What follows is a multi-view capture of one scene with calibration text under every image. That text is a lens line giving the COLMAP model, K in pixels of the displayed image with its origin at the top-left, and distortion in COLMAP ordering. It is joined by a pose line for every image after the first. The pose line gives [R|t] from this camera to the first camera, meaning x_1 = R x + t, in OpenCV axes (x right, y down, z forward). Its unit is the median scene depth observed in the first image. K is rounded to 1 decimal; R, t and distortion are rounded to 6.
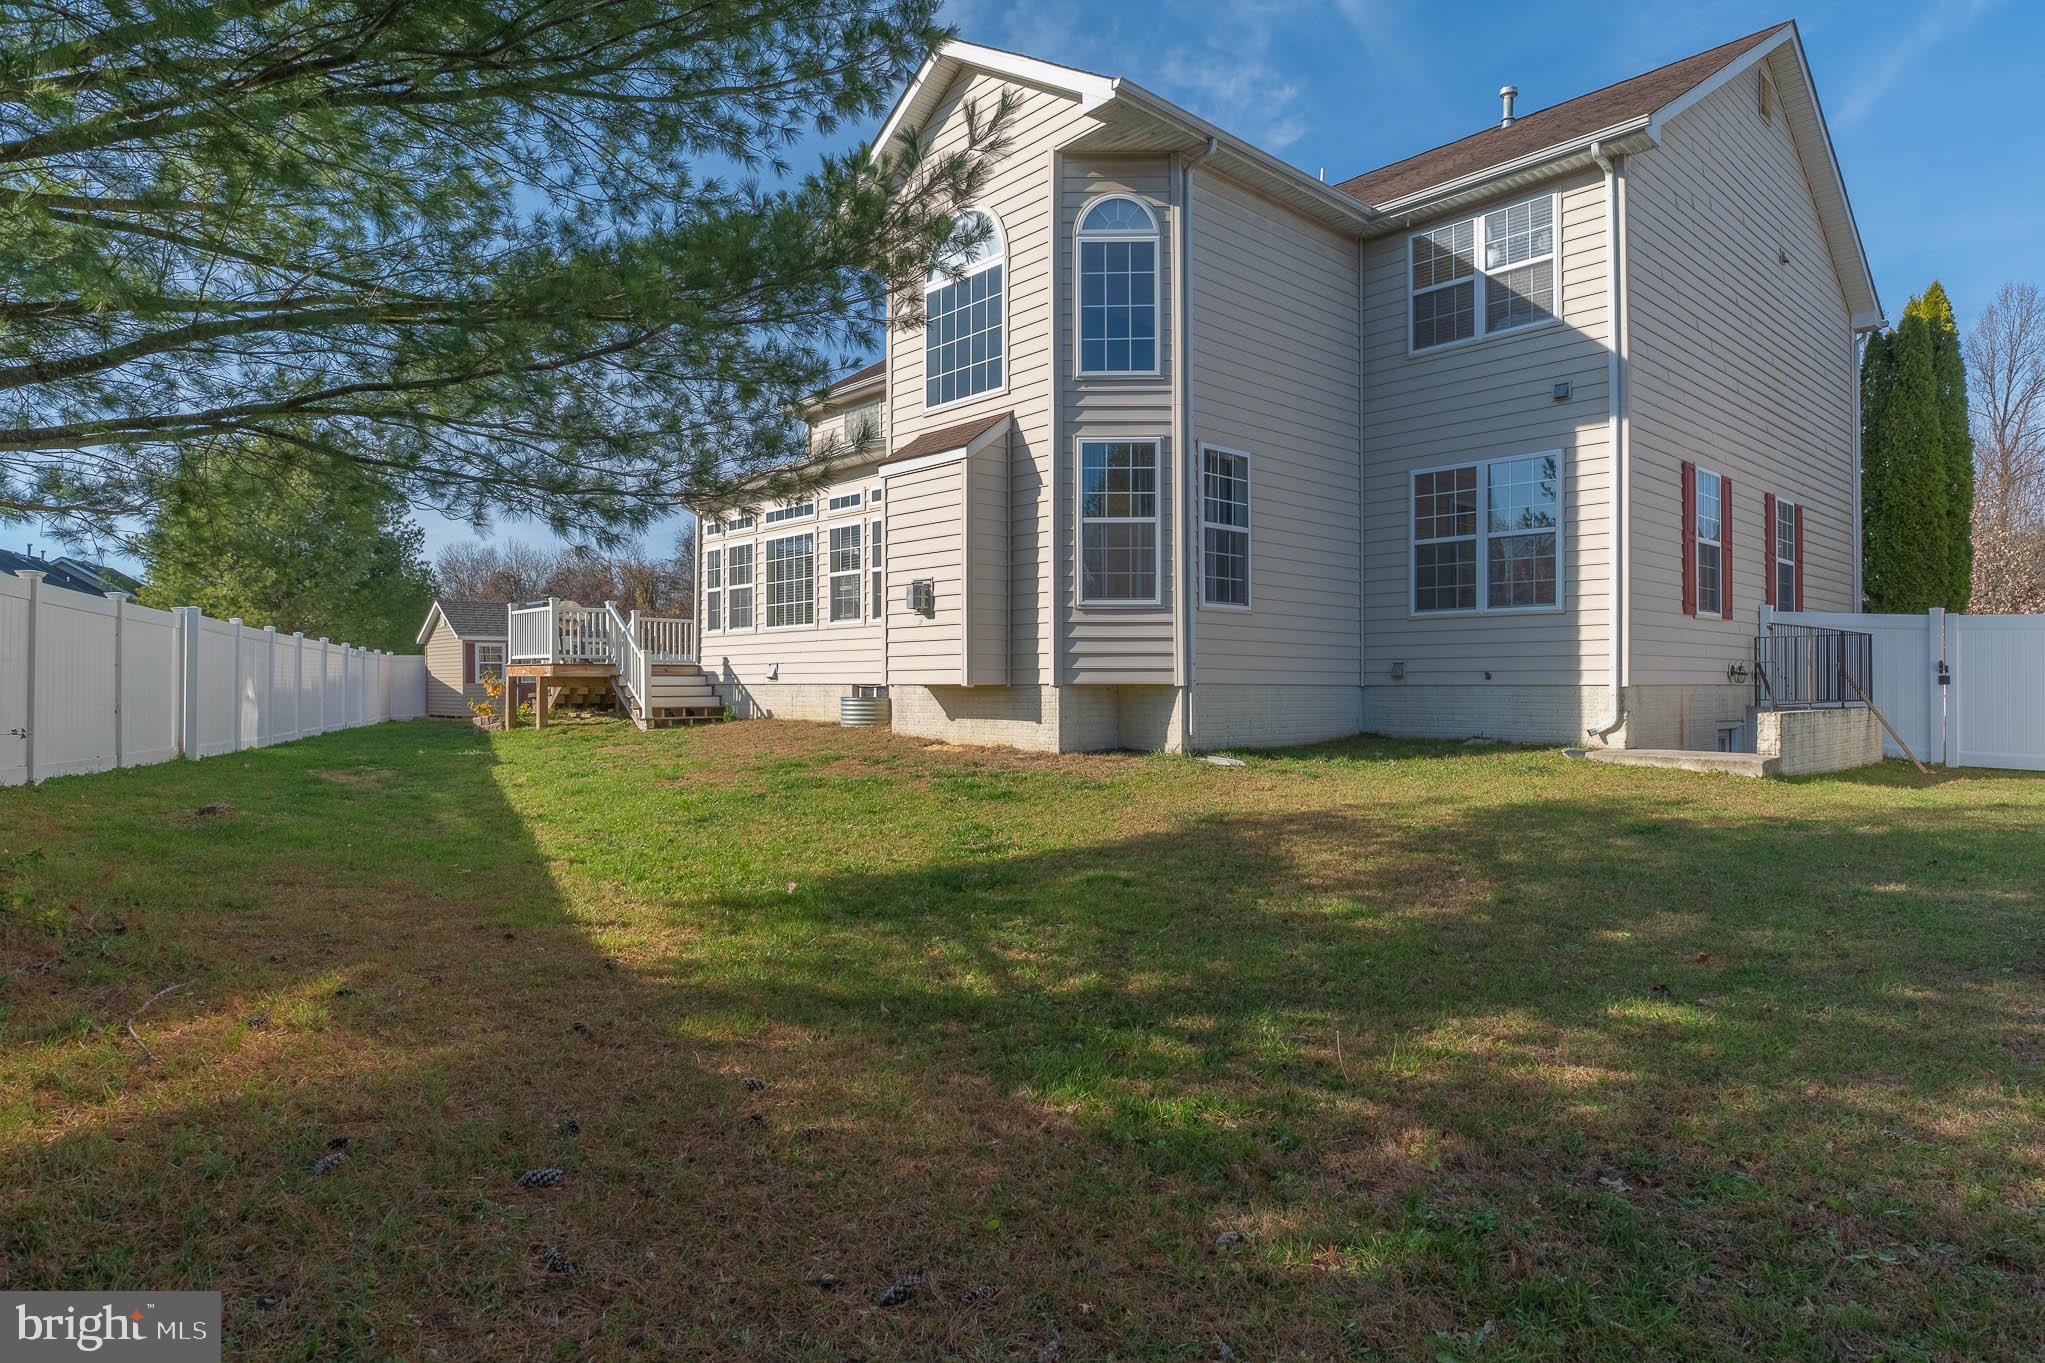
lens RADIAL K [[1145.9, 0, 1021.2], [0, 1145.9, 676.4], [0, 0, 1]] dist [0.023506, 0.000321]
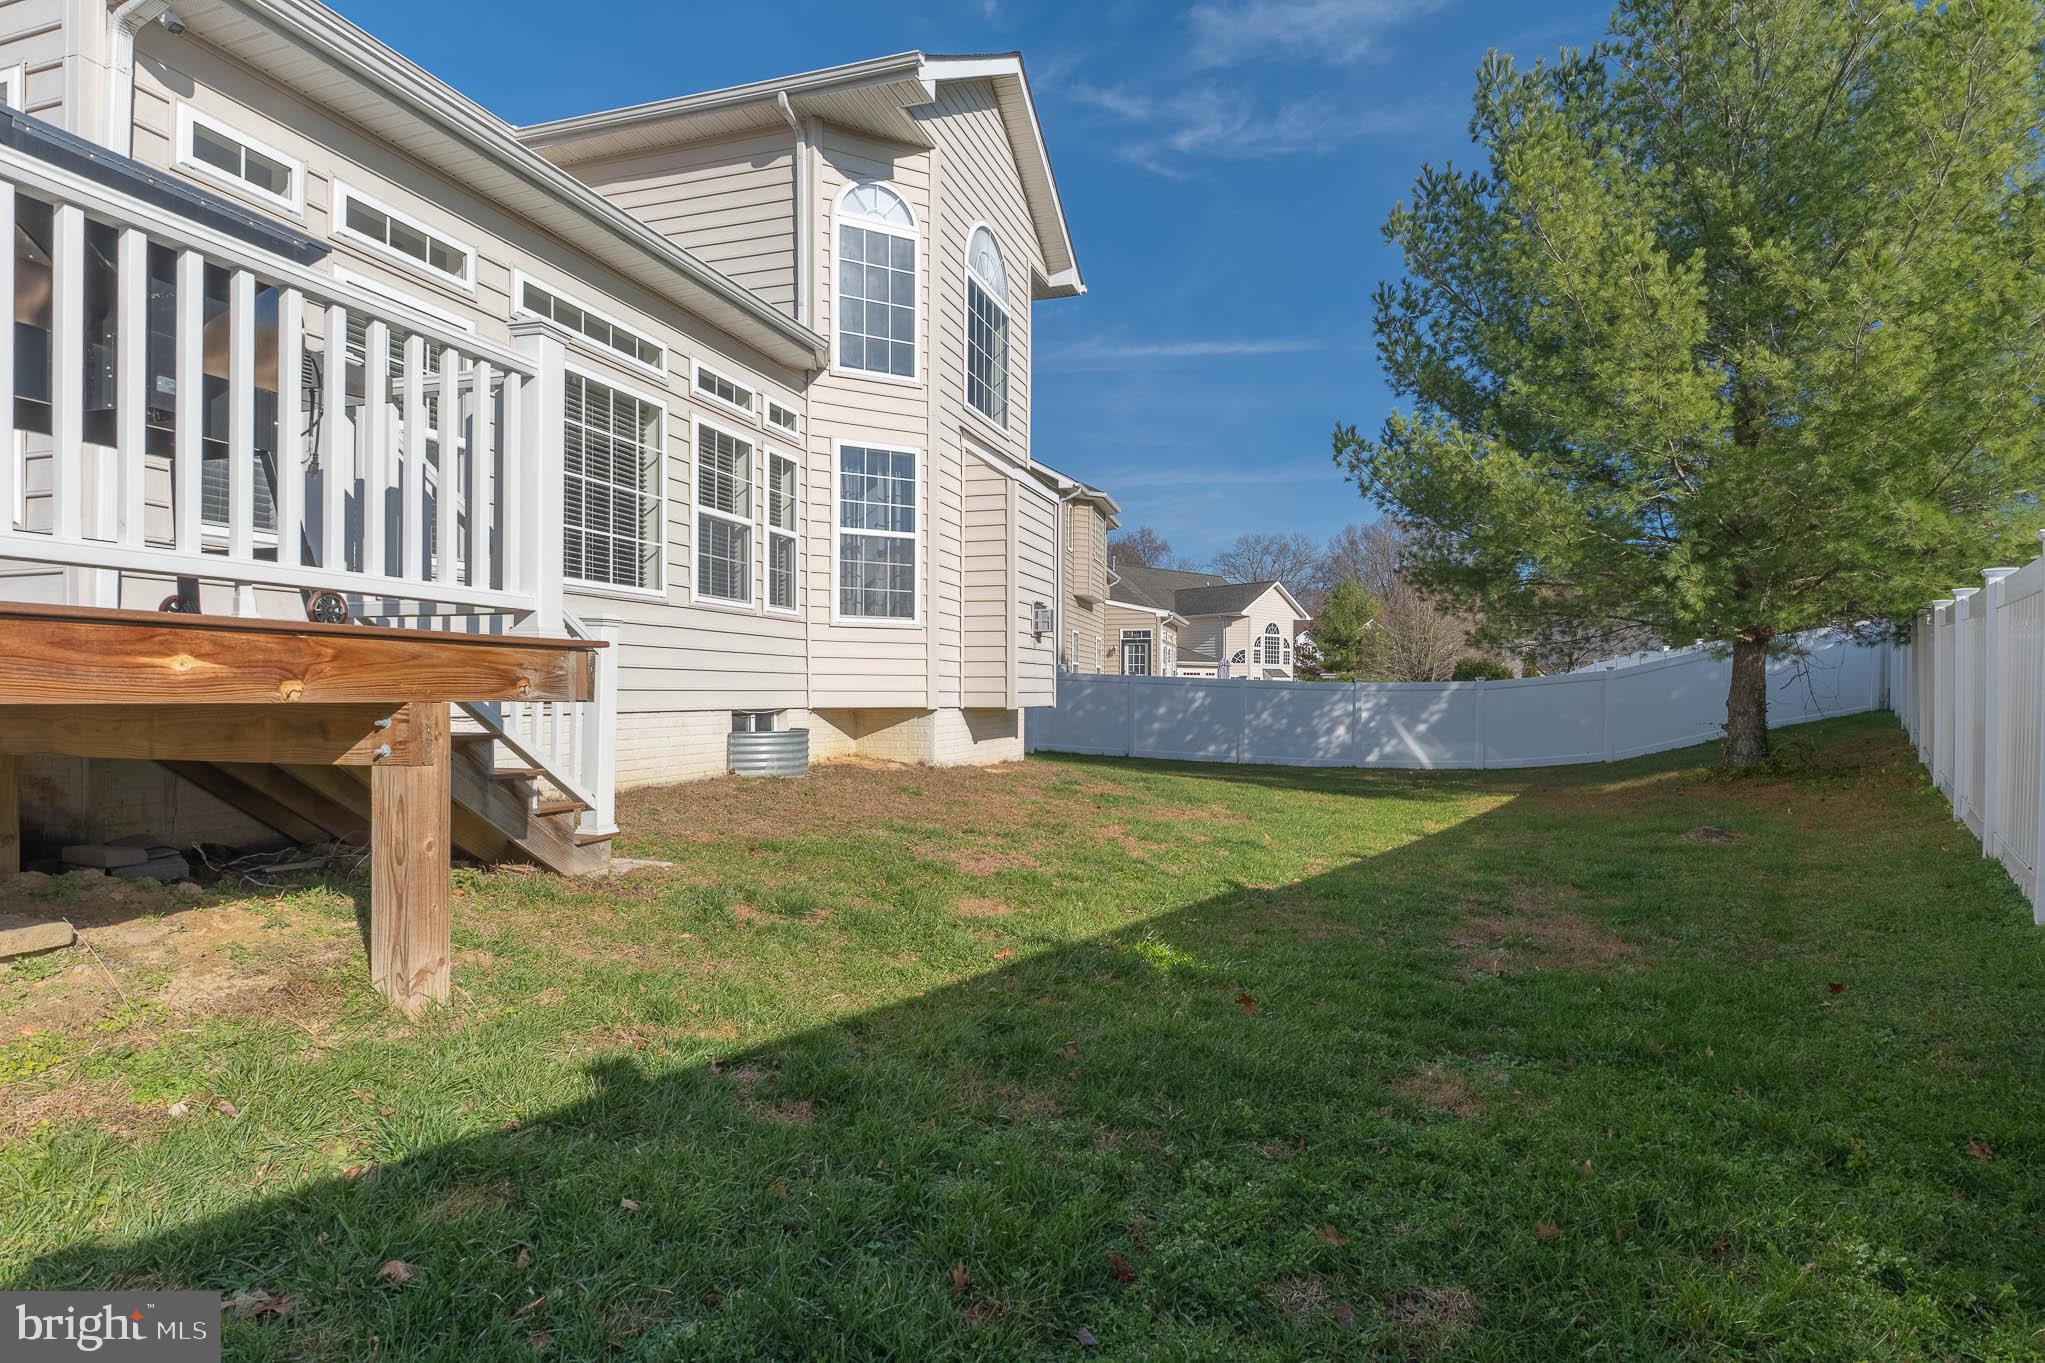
lens RADIAL K [[1067.2, 0, 1022.5], [0, 1067.2, 681.5], [0, 0, 1]] dist [-0.000331, -0.000020]
pose [[-0.489897, 0.010031, 0.871723, -0.842794], [-0.008021, 0.999840, -0.016013, 0.000166], [-0.871744, -0.014837, -0.489738, 1.384920]]
